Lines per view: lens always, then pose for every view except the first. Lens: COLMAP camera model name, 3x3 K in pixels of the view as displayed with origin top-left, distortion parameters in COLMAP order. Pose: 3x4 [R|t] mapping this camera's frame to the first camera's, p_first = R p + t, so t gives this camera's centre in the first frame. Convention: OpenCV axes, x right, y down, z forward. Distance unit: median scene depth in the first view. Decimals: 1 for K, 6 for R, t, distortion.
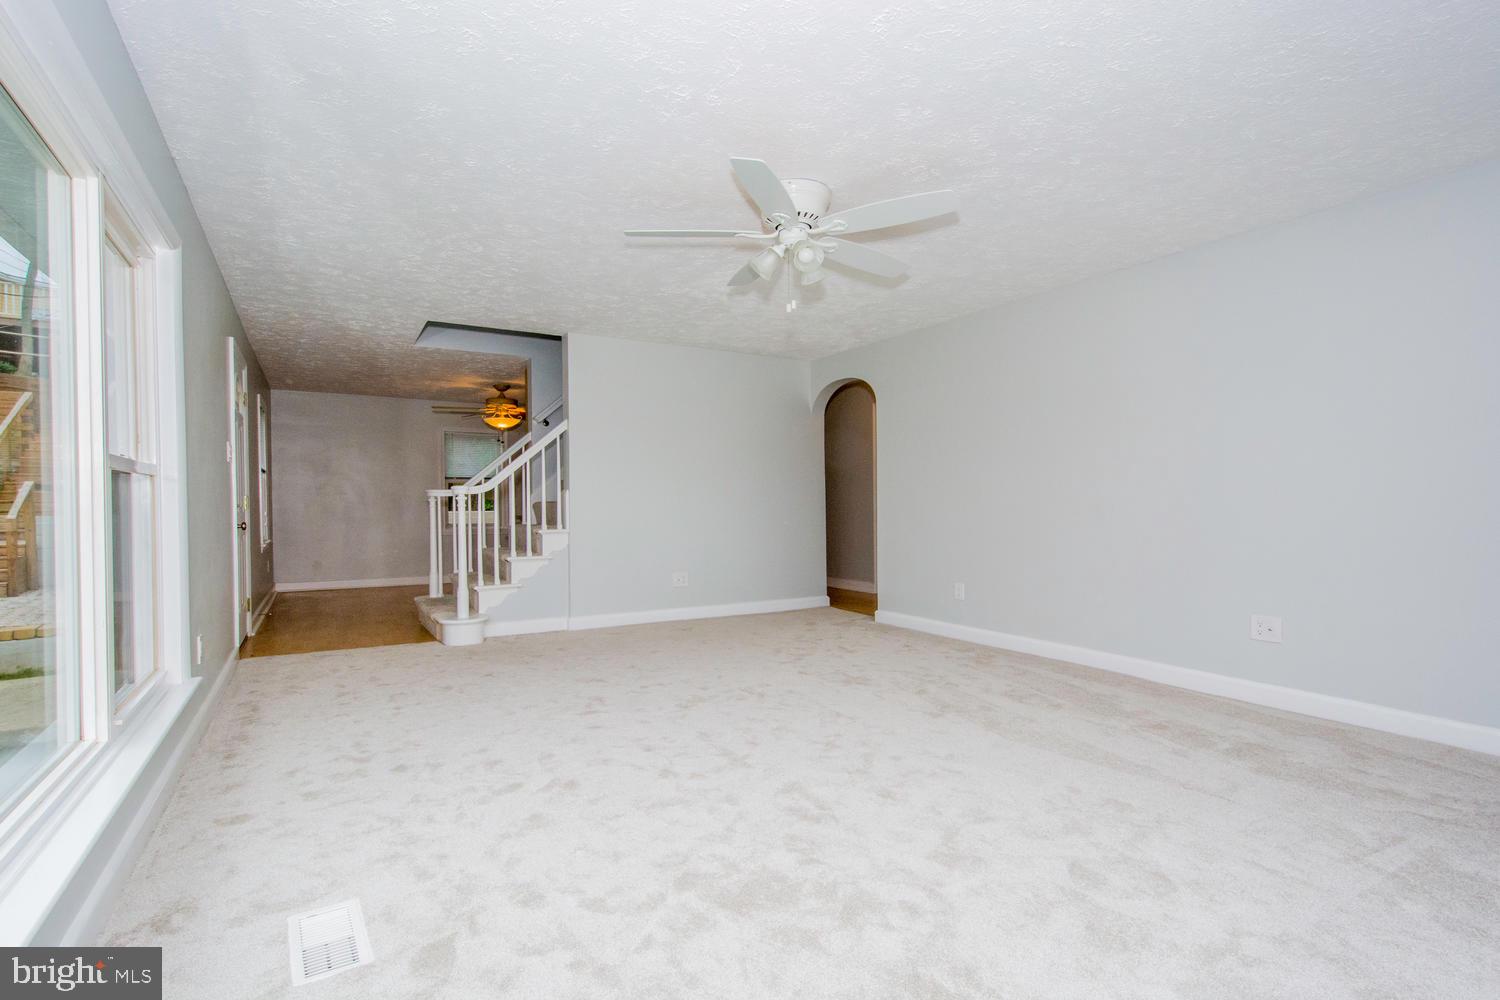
lens RADIAL K [[671.6, 0, 751.3], [0, 671.6, 495.4], [0, 0, 1]] dist [0.000251, -0.000580]
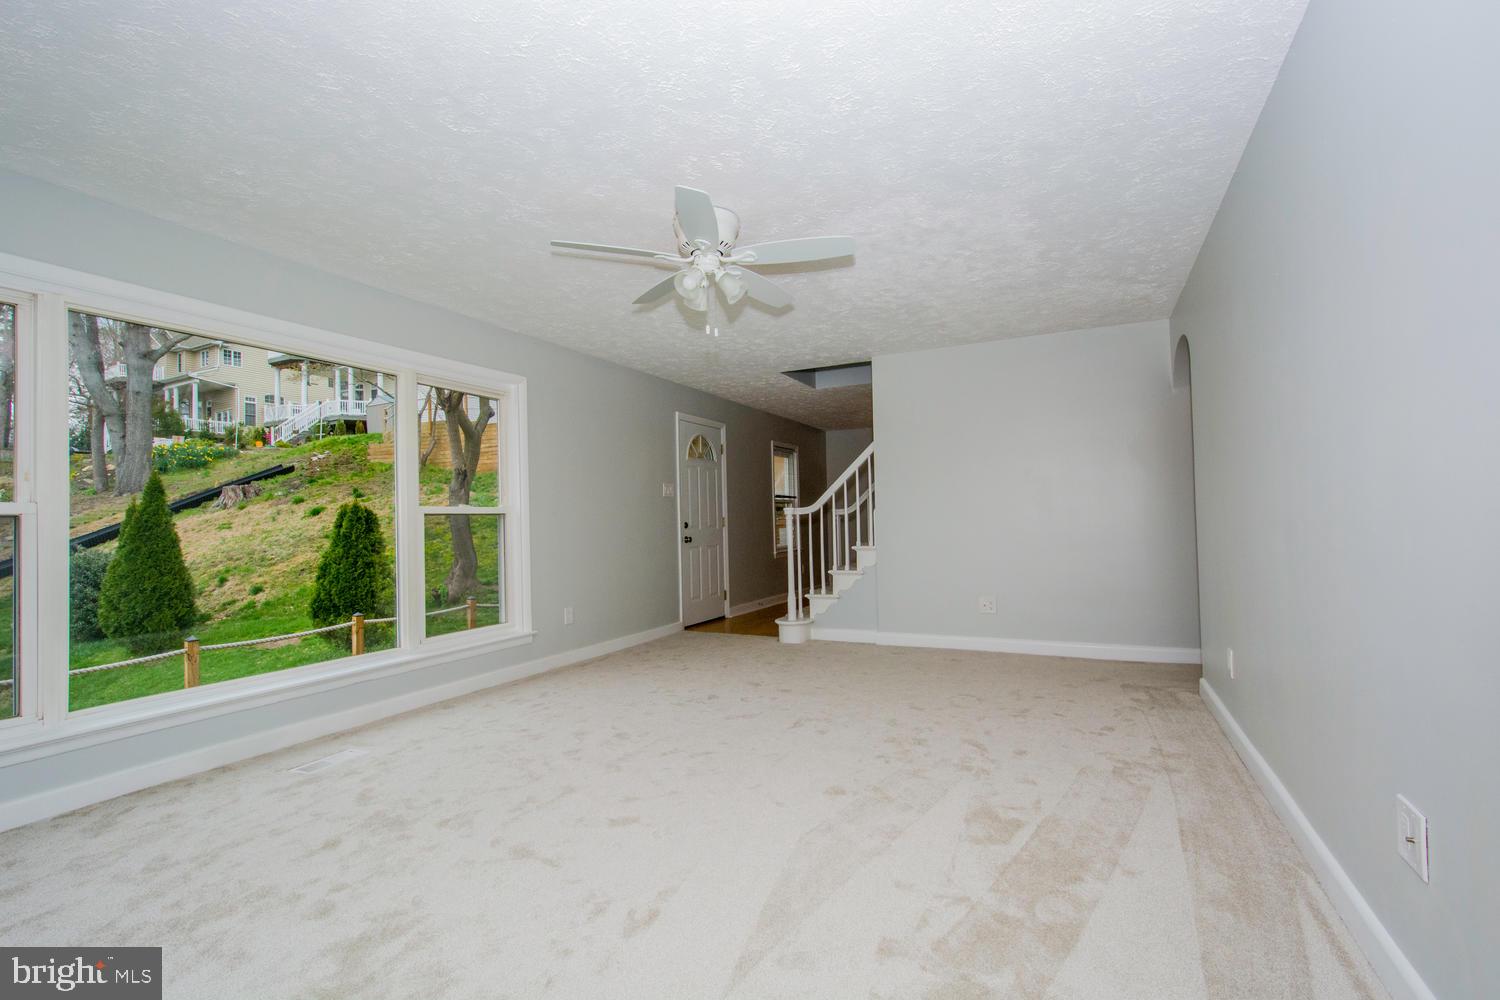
lens RADIAL K [[671.6, 0, 751.3], [0, 671.6, 495.4], [0, 0, 1]] dist [0.000251, -0.000580]
pose [[0.583415, -0.040612, -0.811158, 0.517301], [0.026940, 0.999167, -0.030649, -0.001350], [0.811727, -0.003971, 0.584023, 0.268937]]
